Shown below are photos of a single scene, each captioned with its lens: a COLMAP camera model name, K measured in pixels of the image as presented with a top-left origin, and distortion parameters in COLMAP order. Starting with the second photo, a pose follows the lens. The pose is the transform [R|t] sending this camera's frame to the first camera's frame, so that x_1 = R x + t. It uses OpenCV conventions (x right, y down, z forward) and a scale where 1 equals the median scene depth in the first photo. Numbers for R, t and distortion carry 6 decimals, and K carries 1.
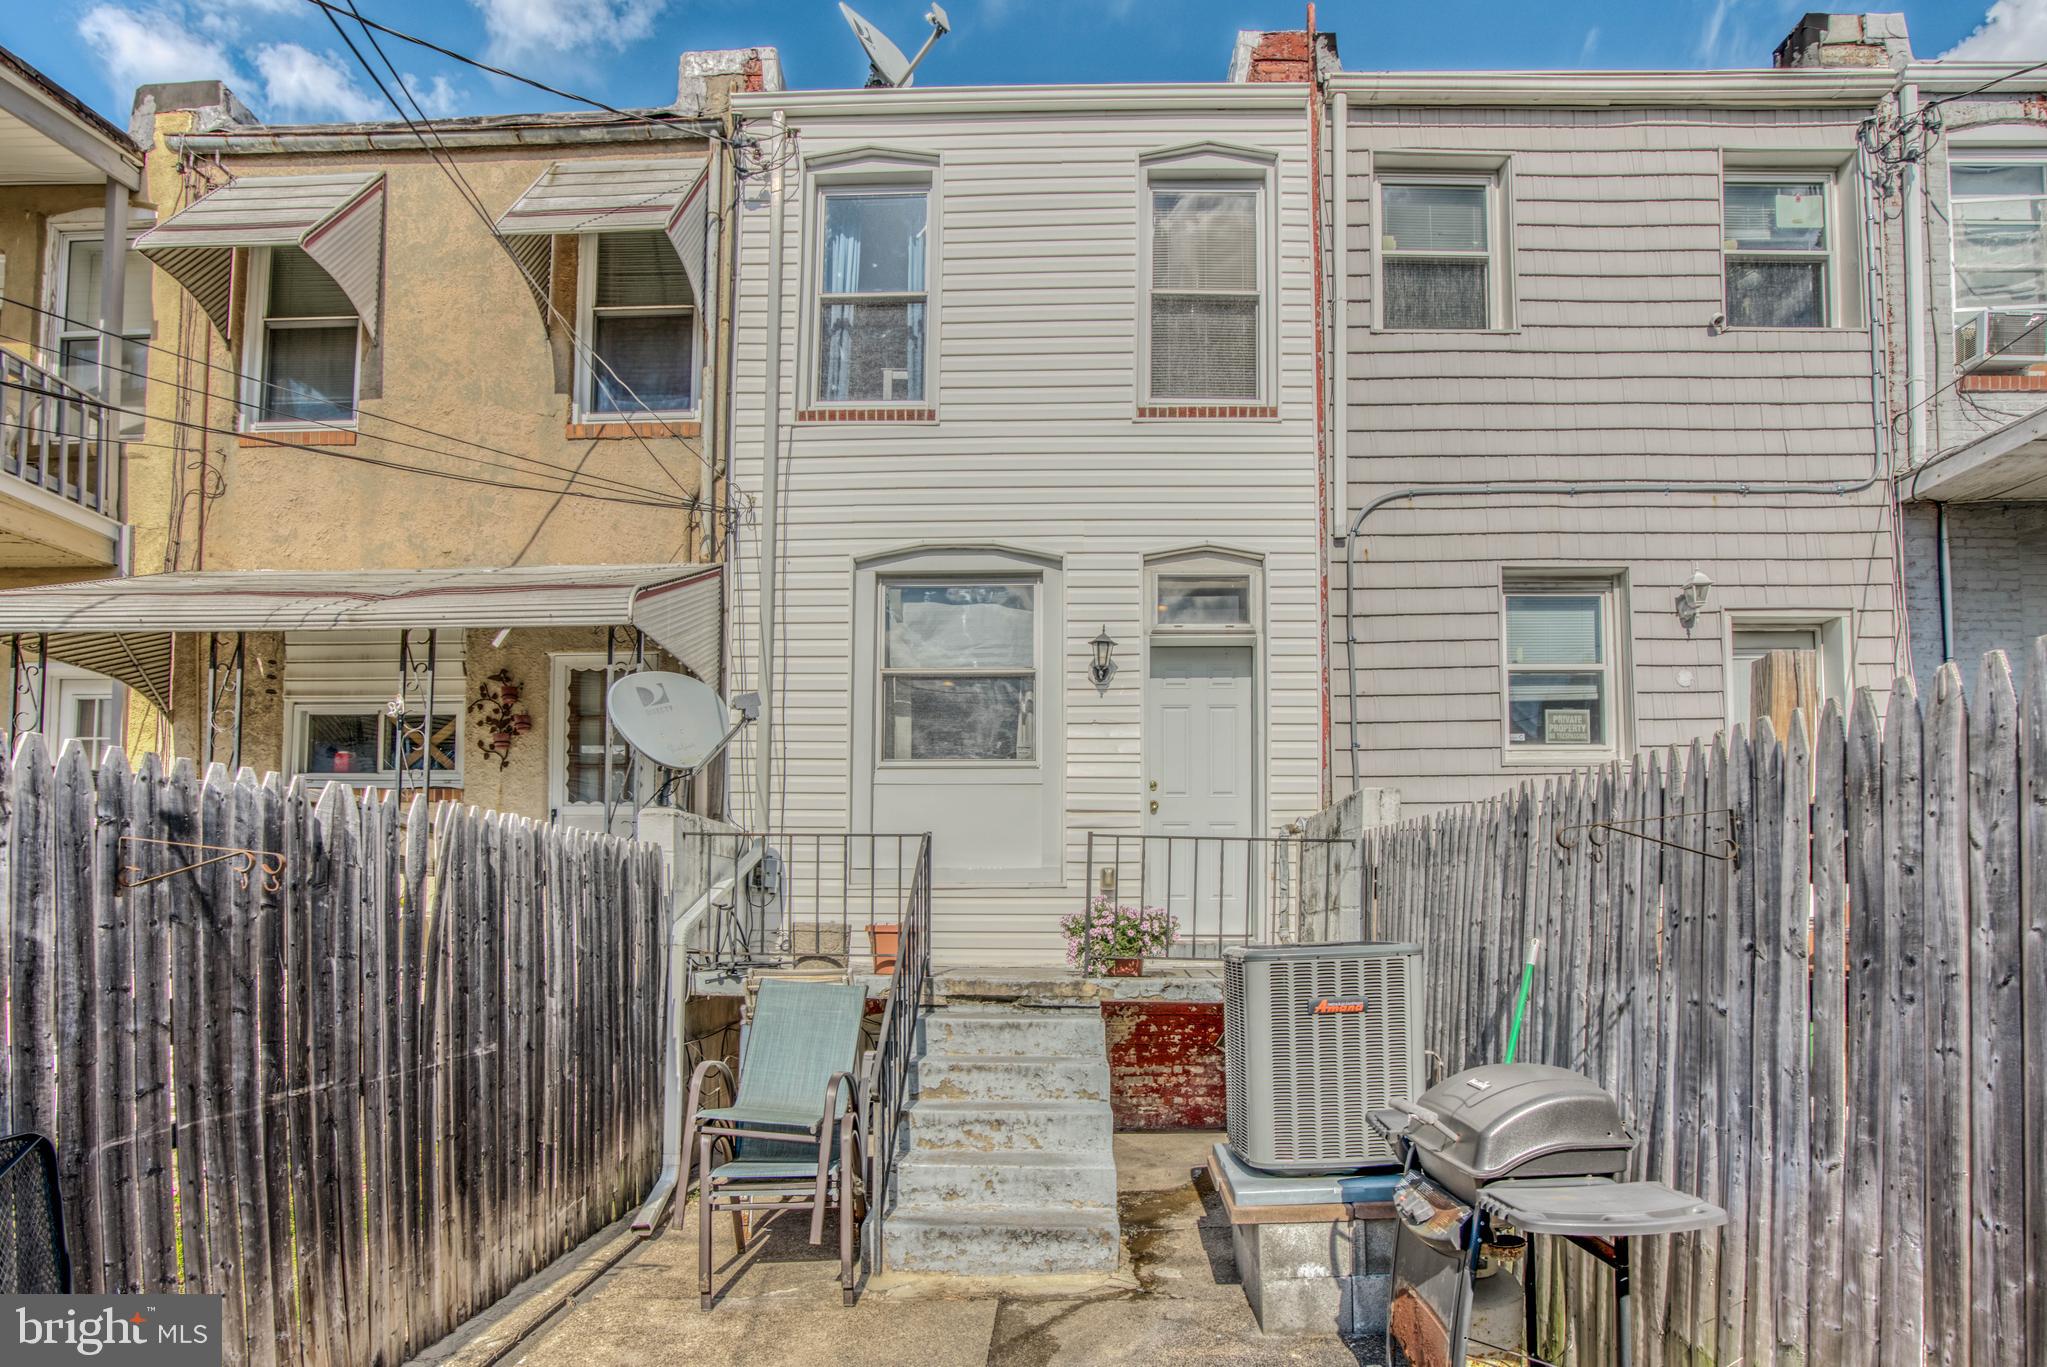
lens RADIAL K [[1063.7, 0, 1016.0], [0, 1063.7, 924.3], [0, 0, 1]] dist [-0.061248, 0.026908]
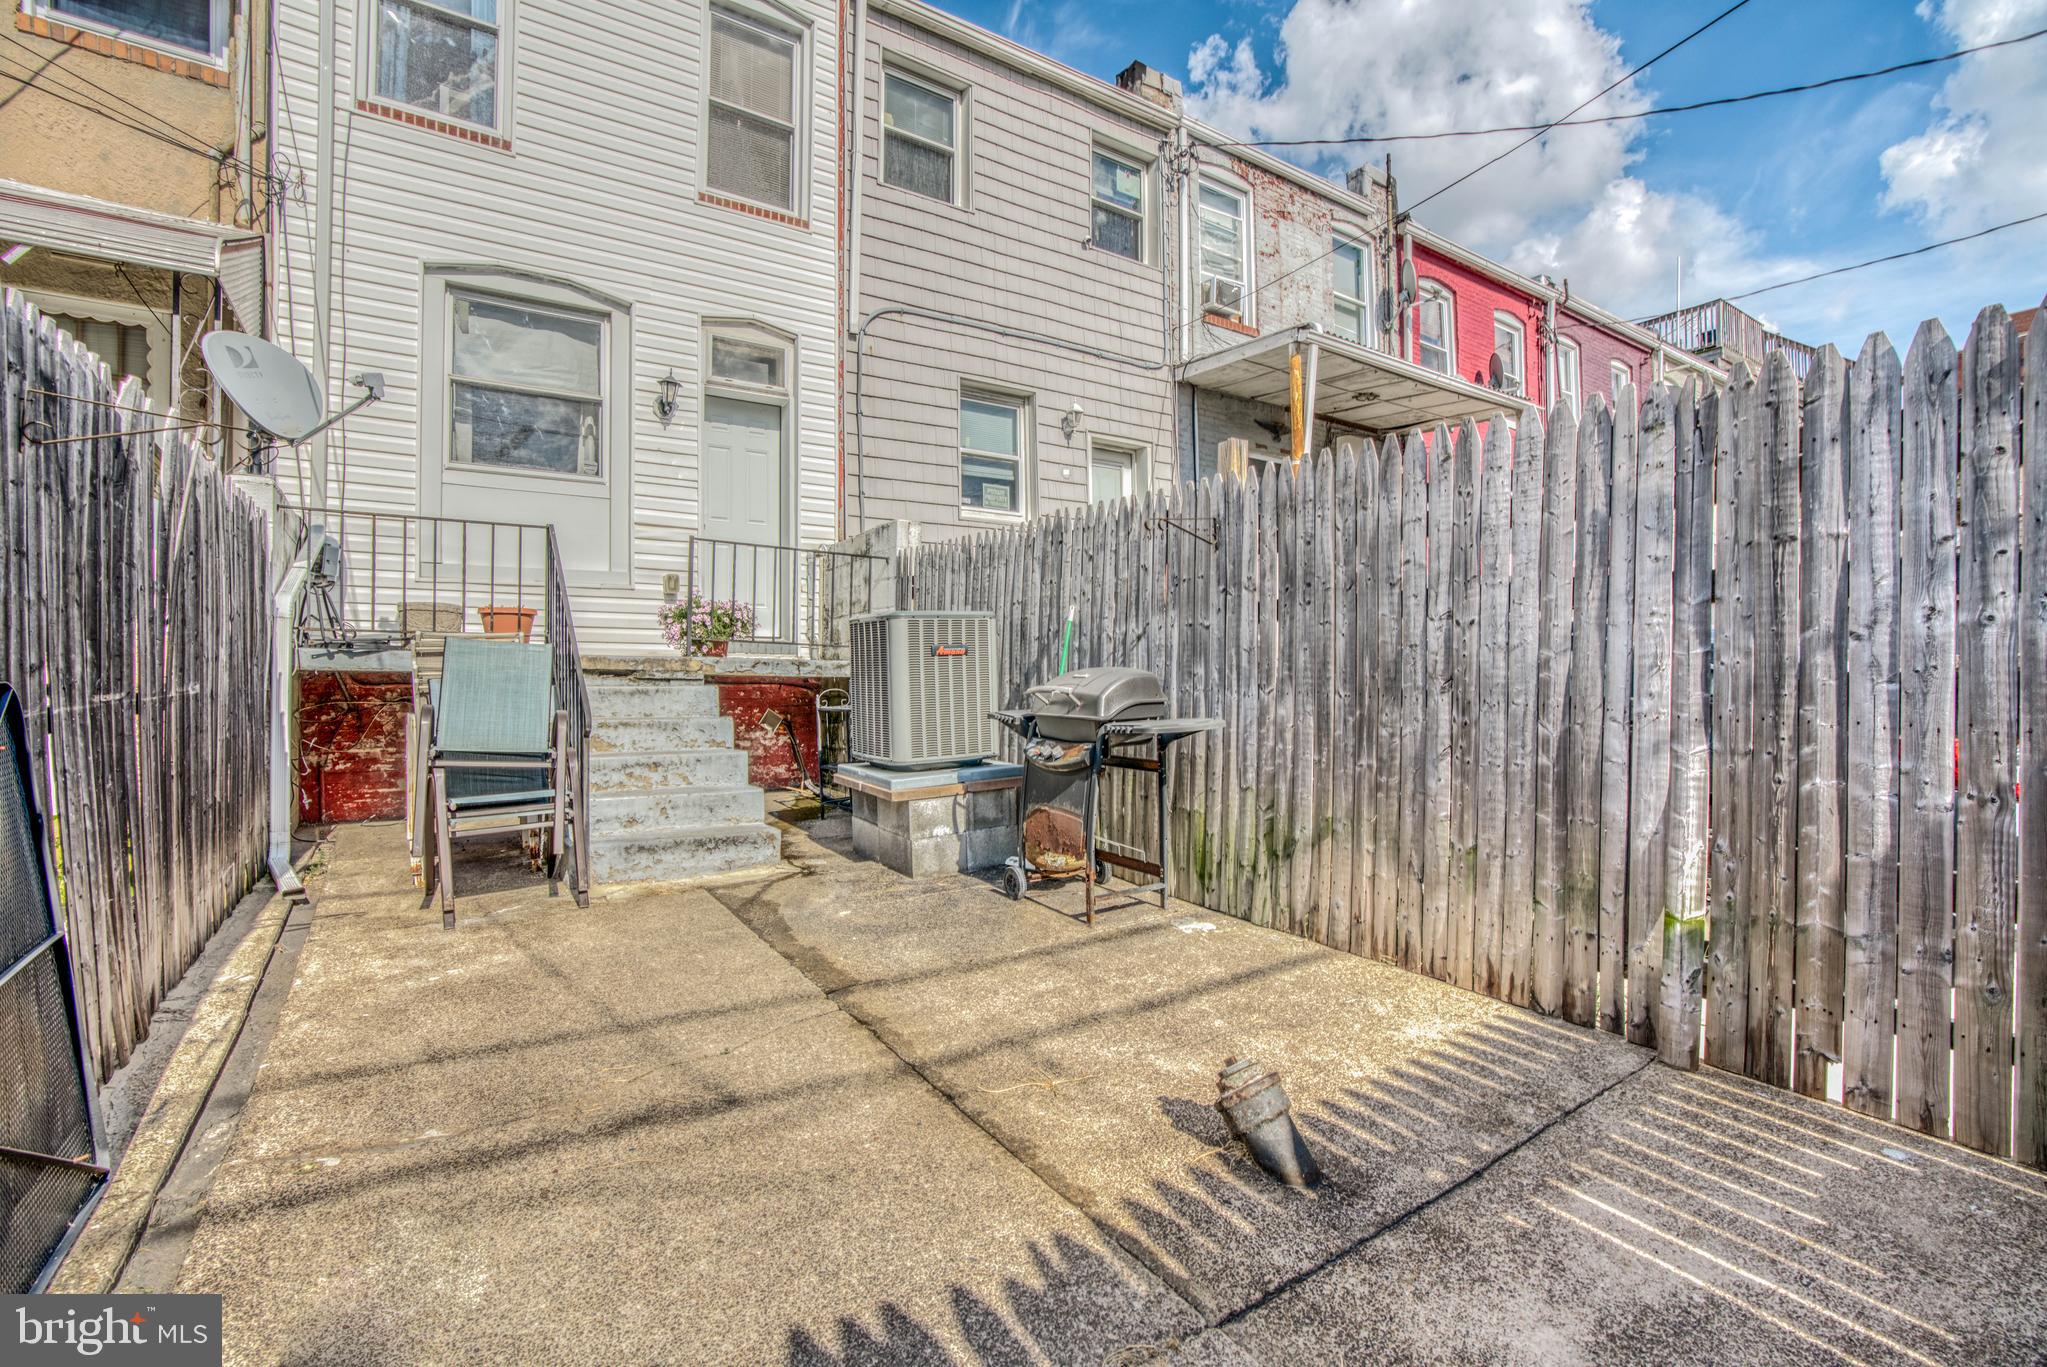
lens RADIAL K [[938.1, 0, 1012.1], [0, 938.1, 690.0], [0, 0, 1]] dist [-0.070743, 0.028748]
pose [[0.817532, -0.008224, 0.575825, -0.309690], [-0.000111, 0.999896, 0.014438, 0.091987], [-0.575883, -0.011867, 0.817446, -0.096746]]
